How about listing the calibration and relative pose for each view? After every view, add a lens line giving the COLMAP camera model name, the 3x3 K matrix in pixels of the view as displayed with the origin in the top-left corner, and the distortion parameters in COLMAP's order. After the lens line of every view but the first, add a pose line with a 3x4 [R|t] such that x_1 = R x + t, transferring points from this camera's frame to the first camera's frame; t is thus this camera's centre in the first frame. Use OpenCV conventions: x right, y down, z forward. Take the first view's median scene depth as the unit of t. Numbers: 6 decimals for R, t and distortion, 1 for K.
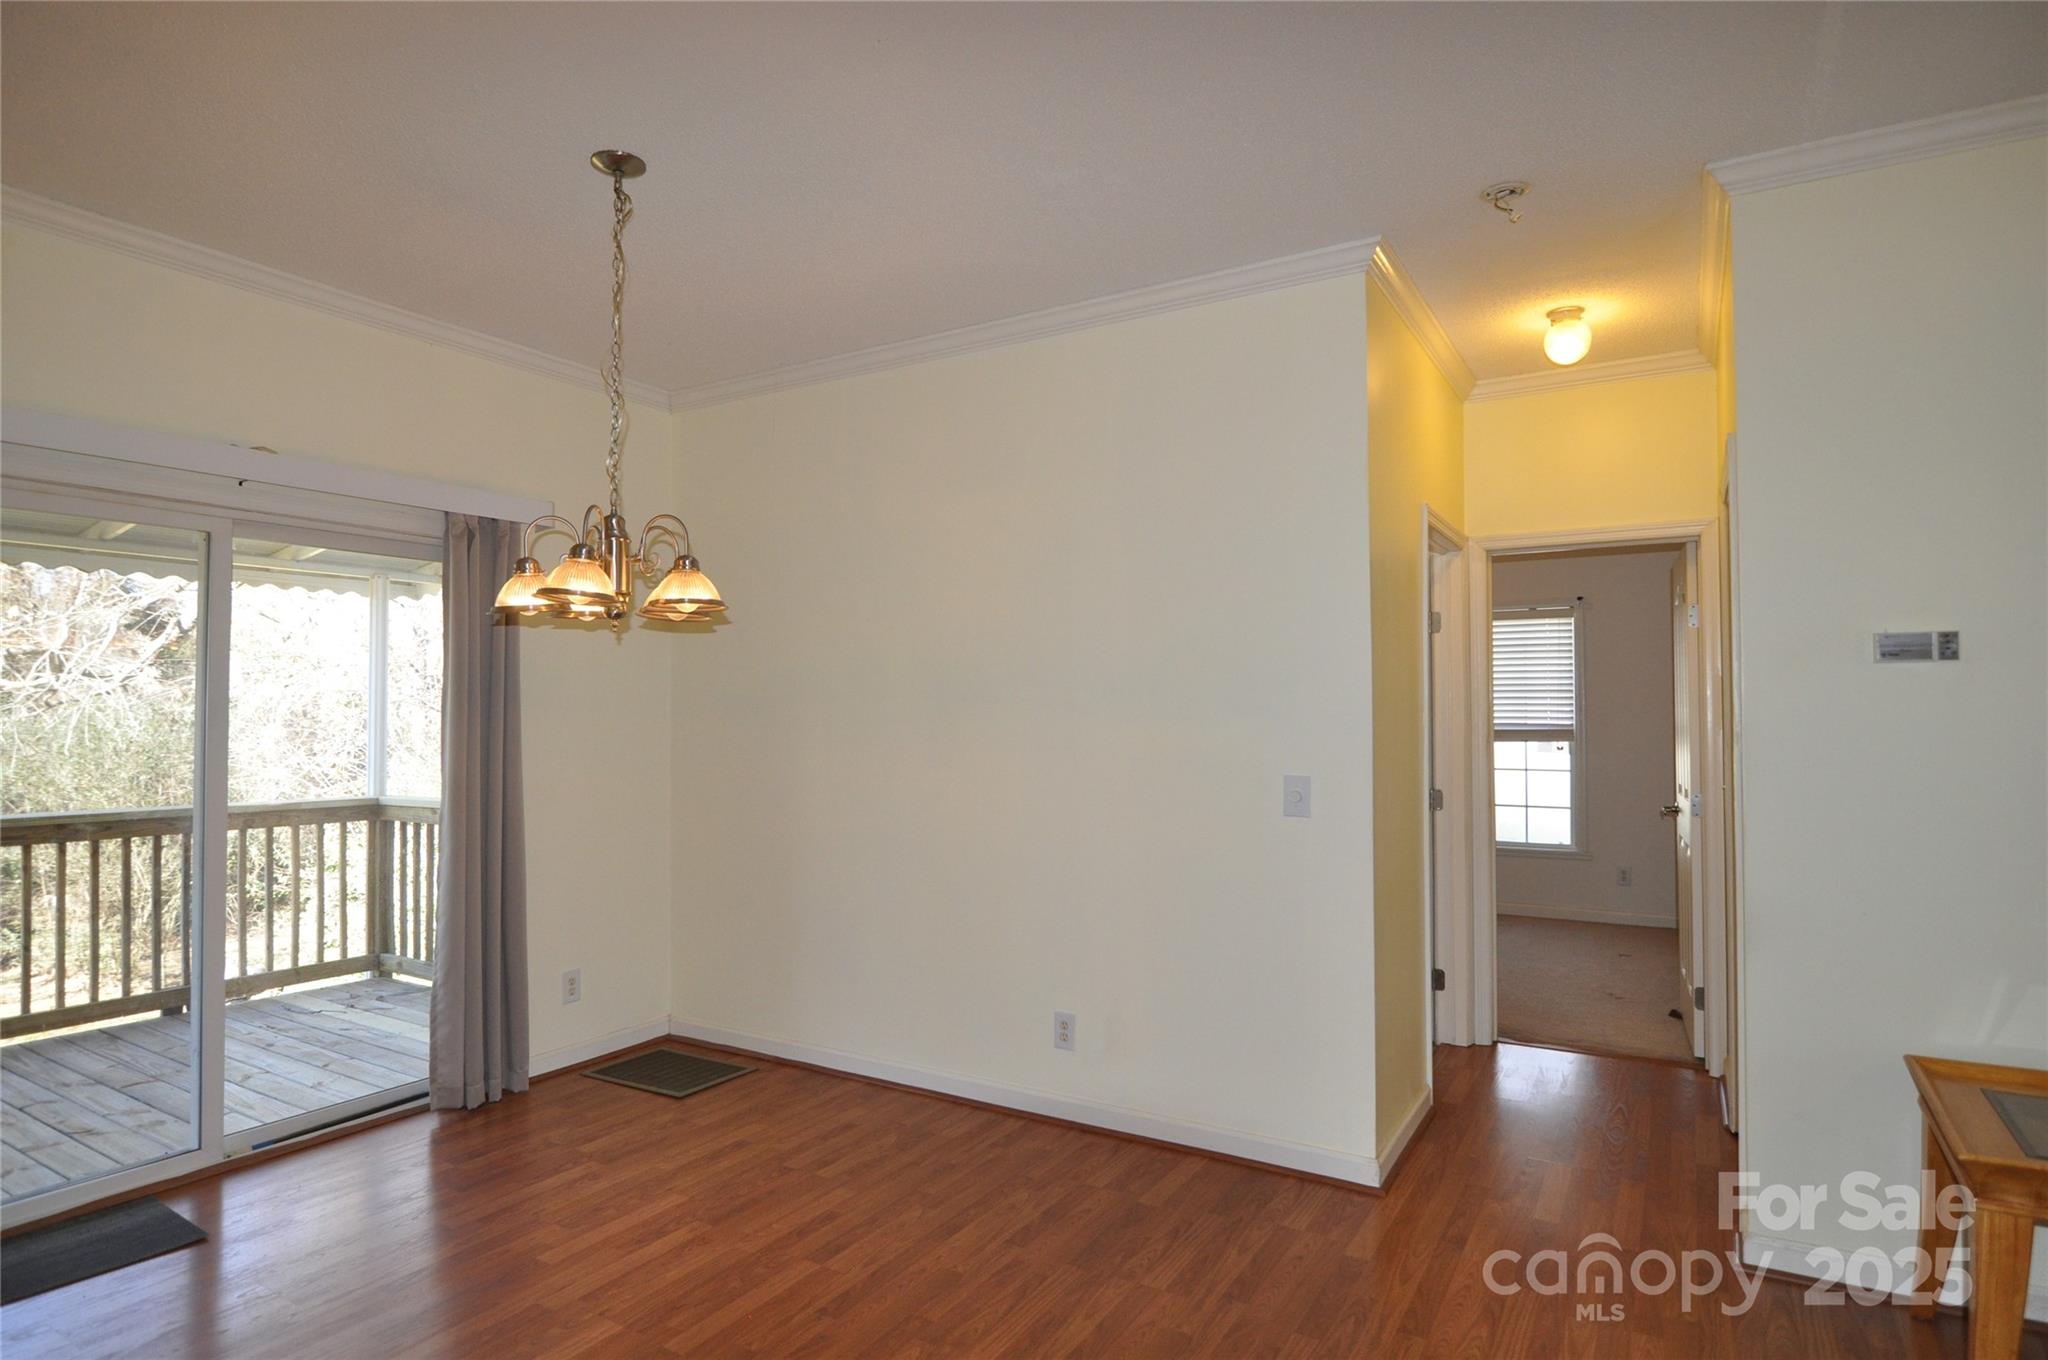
lens RADIAL K [[1111.8, 0, 1027.3], [0, 1111.8, 683.8], [0, 0, 1]] dist [-0.009587, -0.007124]
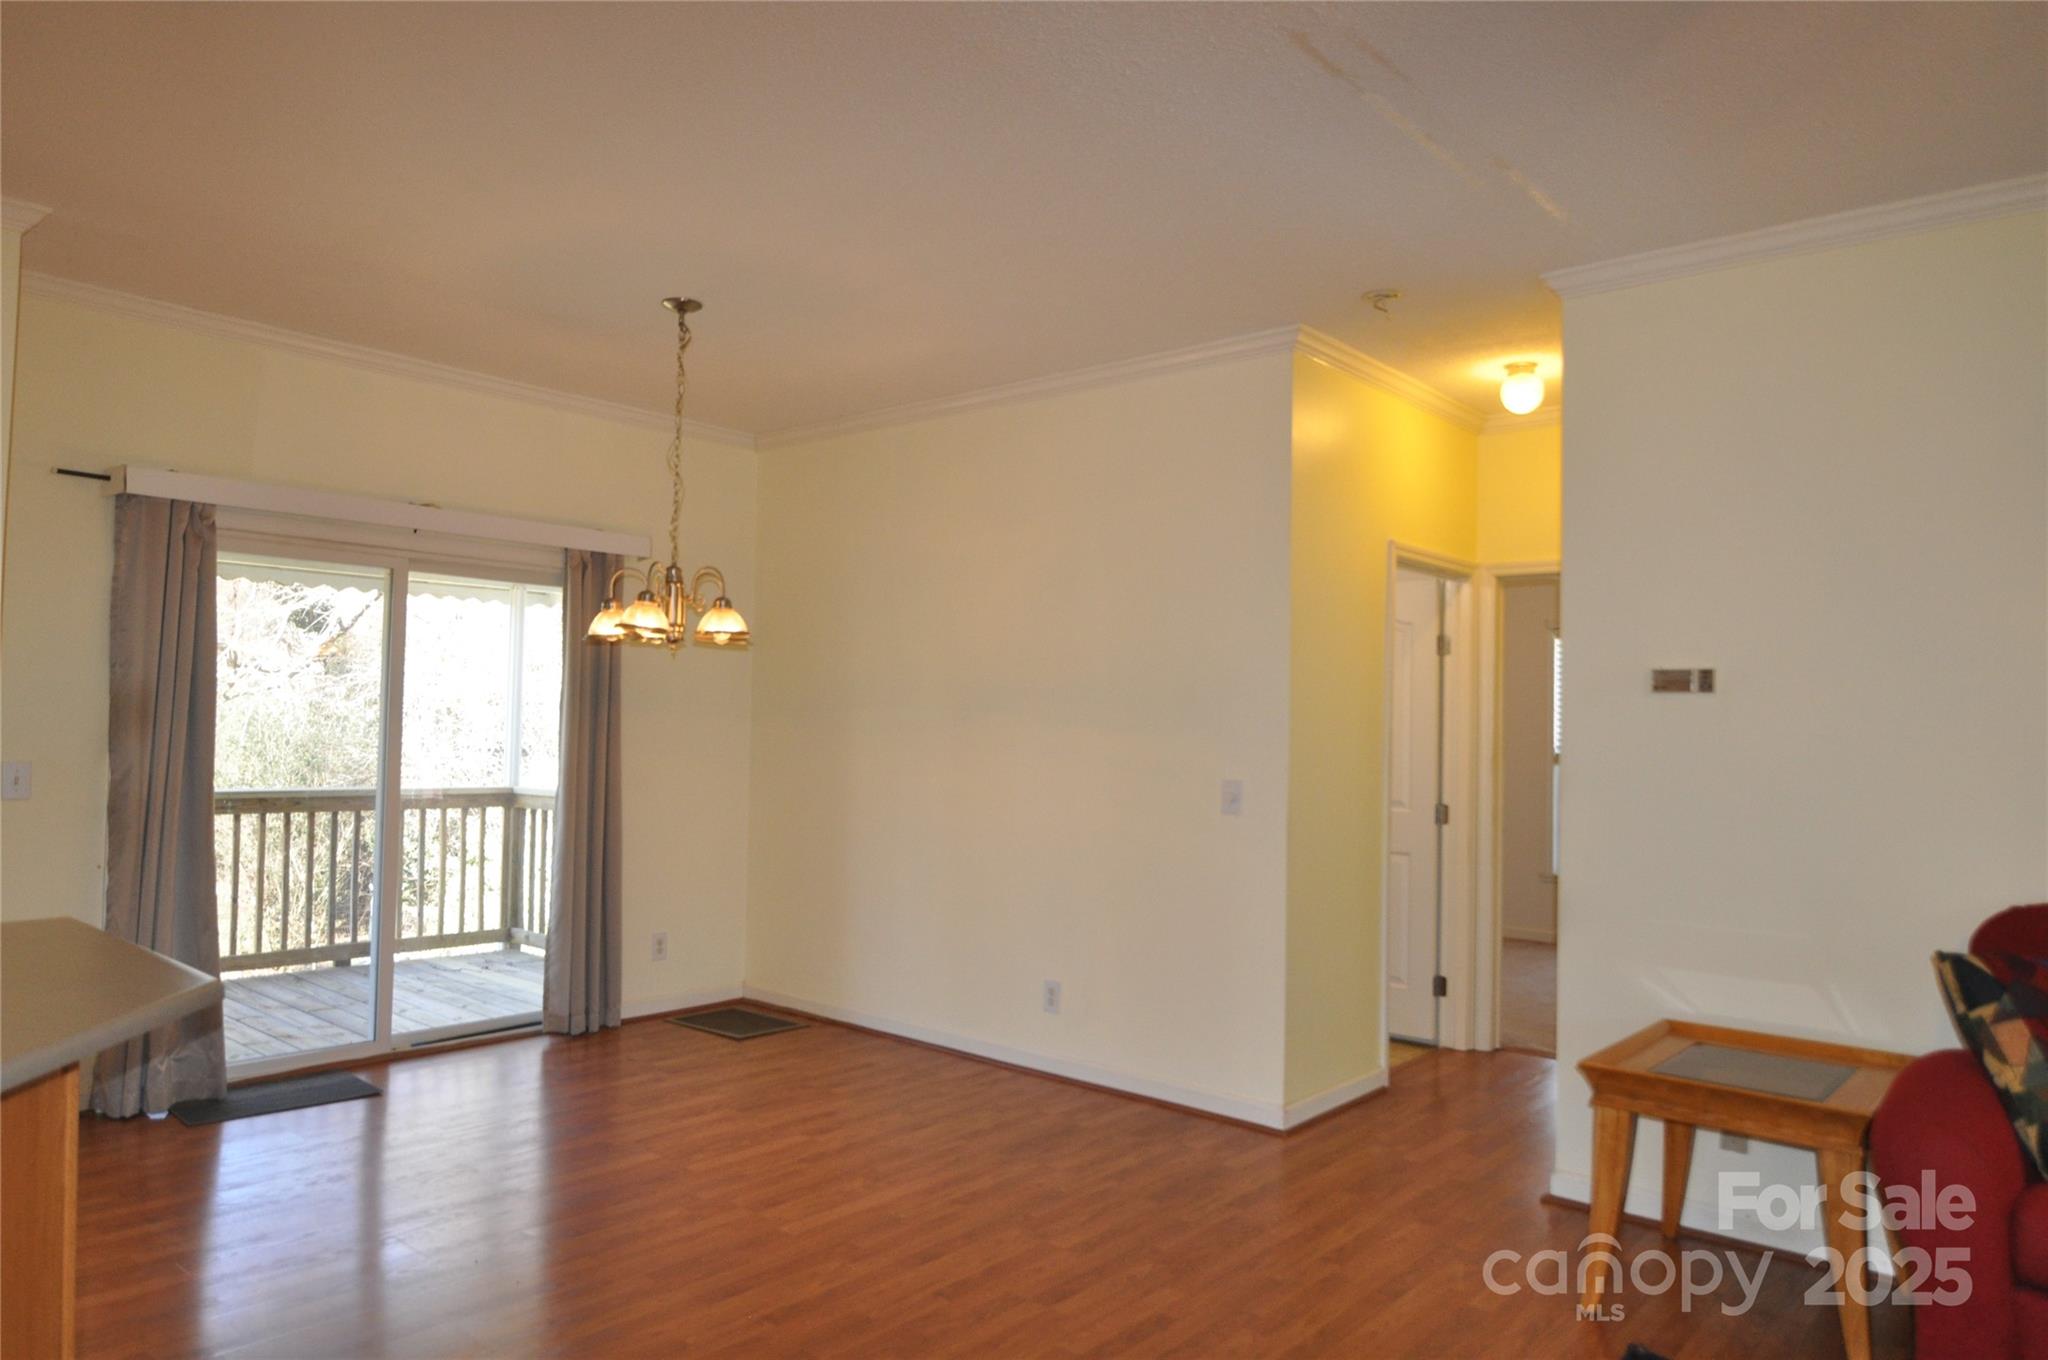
lens RADIAL K [[1324.0, 0, 1023.3], [0, 1324.0, 679.7], [0, 0, 1]] dist [-0.000375, -0.013028]
pose [[0.985755, 0.016948, -0.167334, 0.226923], [-0.018484, 0.999800, -0.007626, -0.006926], [0.167171, 0.010610, 0.985871, -0.366538]]
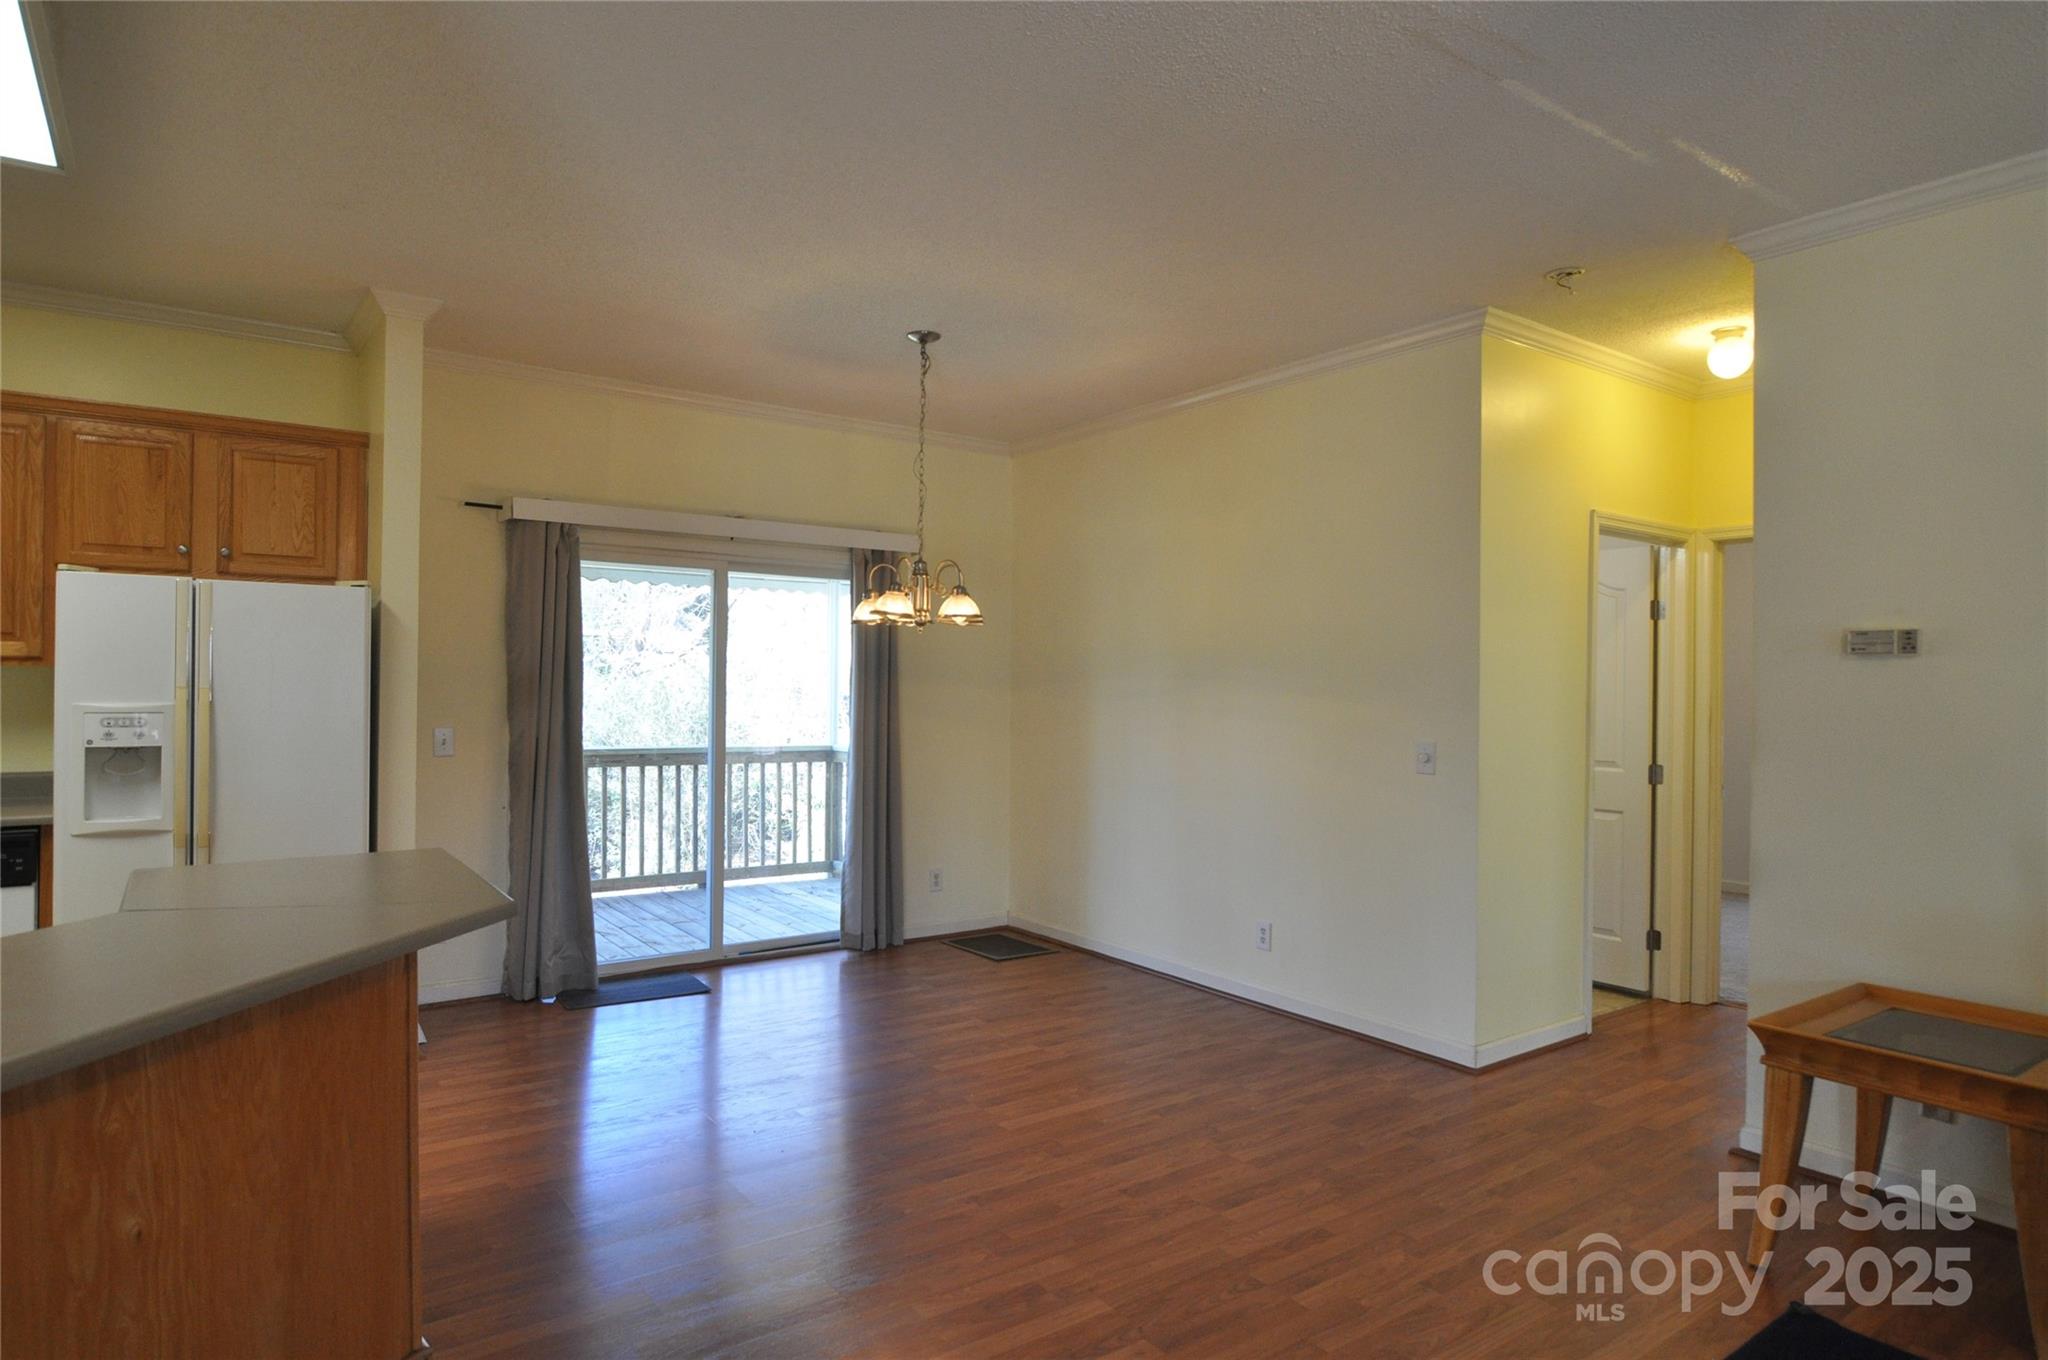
lens RADIAL K [[1161.3, 0, 1022.3], [0, 1161.3, 681.4], [0, 0, 1]] dist [-0.005938, -0.004004]
pose [[0.919163, 0.010844, -0.393729, 0.299241], [-0.002311, 0.999752, 0.022140, -0.011235], [0.393871, -0.019441, 0.918960, -0.339354]]
